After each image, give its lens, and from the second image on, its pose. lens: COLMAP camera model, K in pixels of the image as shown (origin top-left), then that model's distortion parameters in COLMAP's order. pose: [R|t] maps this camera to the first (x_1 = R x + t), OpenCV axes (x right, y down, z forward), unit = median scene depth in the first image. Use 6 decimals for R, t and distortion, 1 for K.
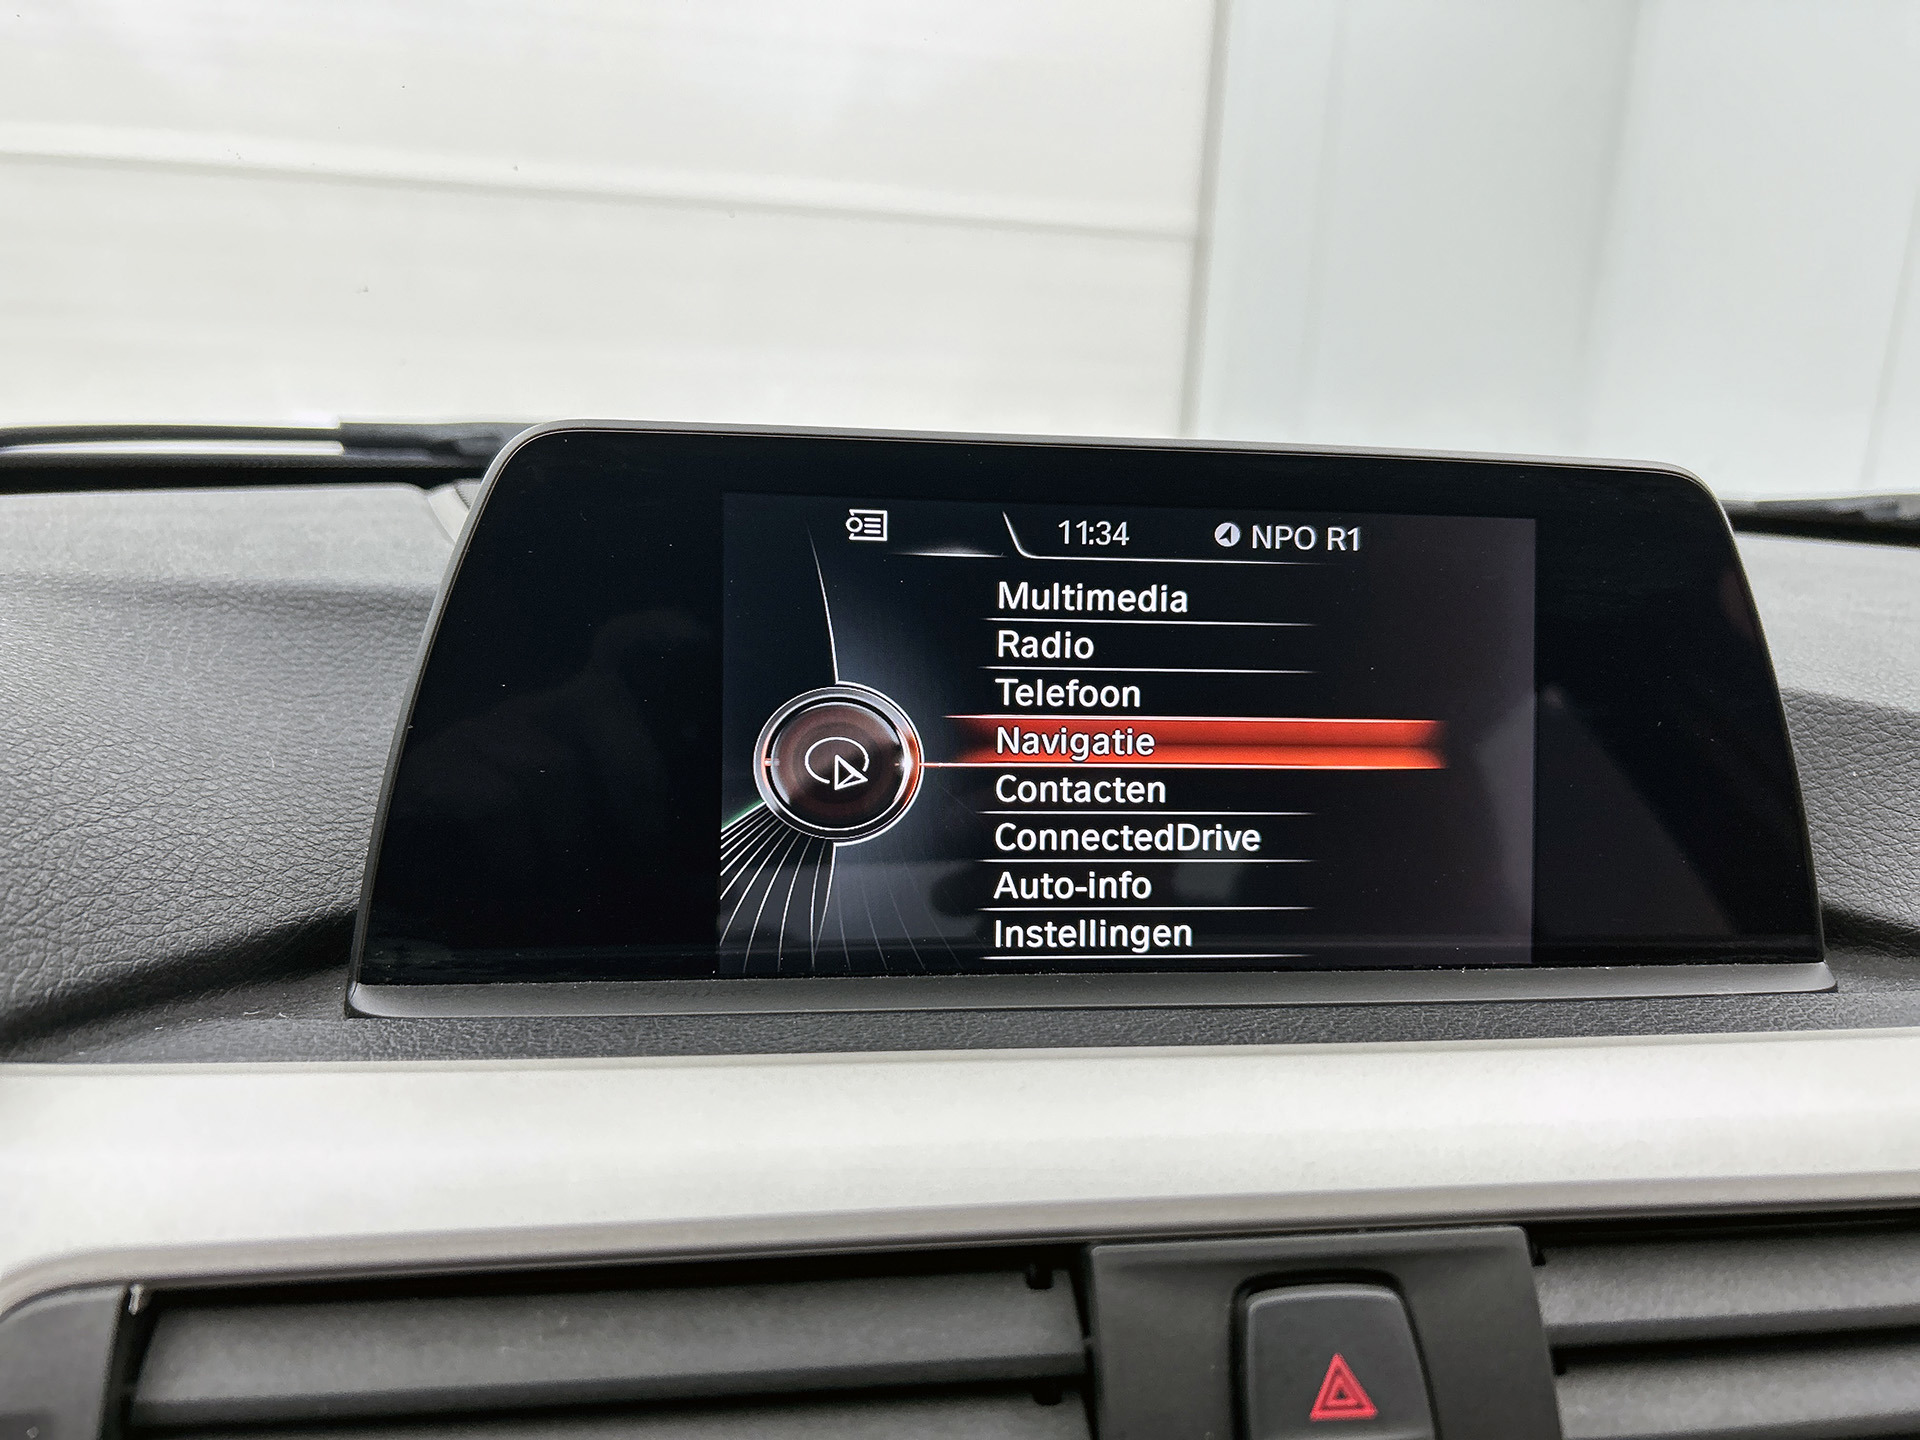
lens RADIAL K [[1462.9, 0, 951.9], [0, 1462.9, 719.7], [0, 0, 1]] dist [-0.006876, -0.006293]
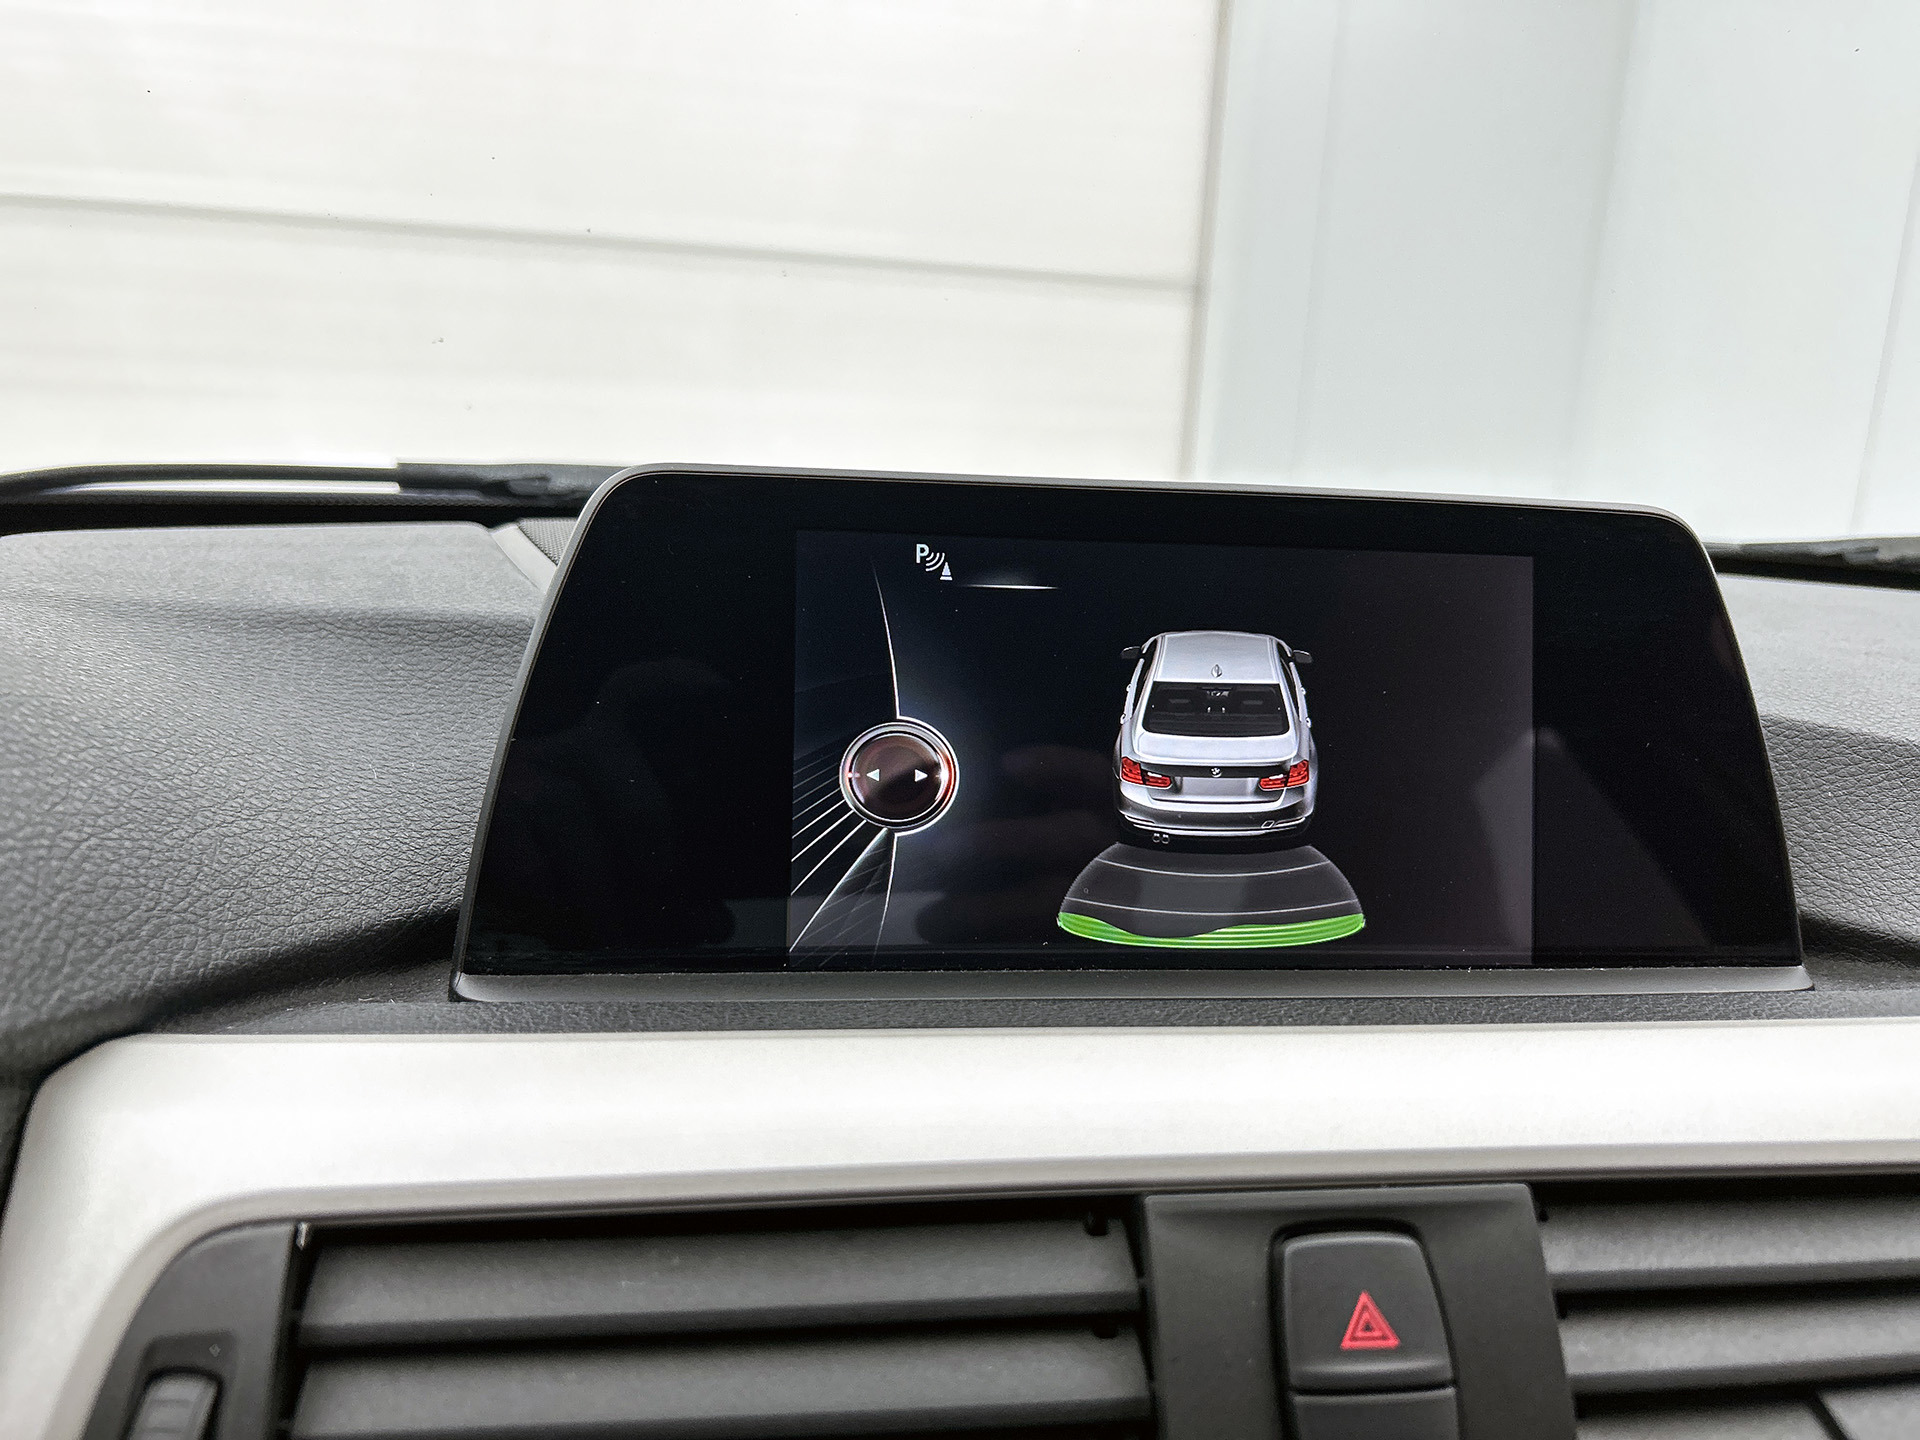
lens RADIAL K [[1462.8, 0, 946.4], [0, 1462.8, 715.7], [0, 0, 1]] dist [-0.008375, 0.000696]
pose [[0.999990, 0.004450, 0.000024, -0.044512], [-0.004447, 0.999506, -0.031106, 0.020081], [-0.000163, 0.031106, 0.999516, -0.102973]]
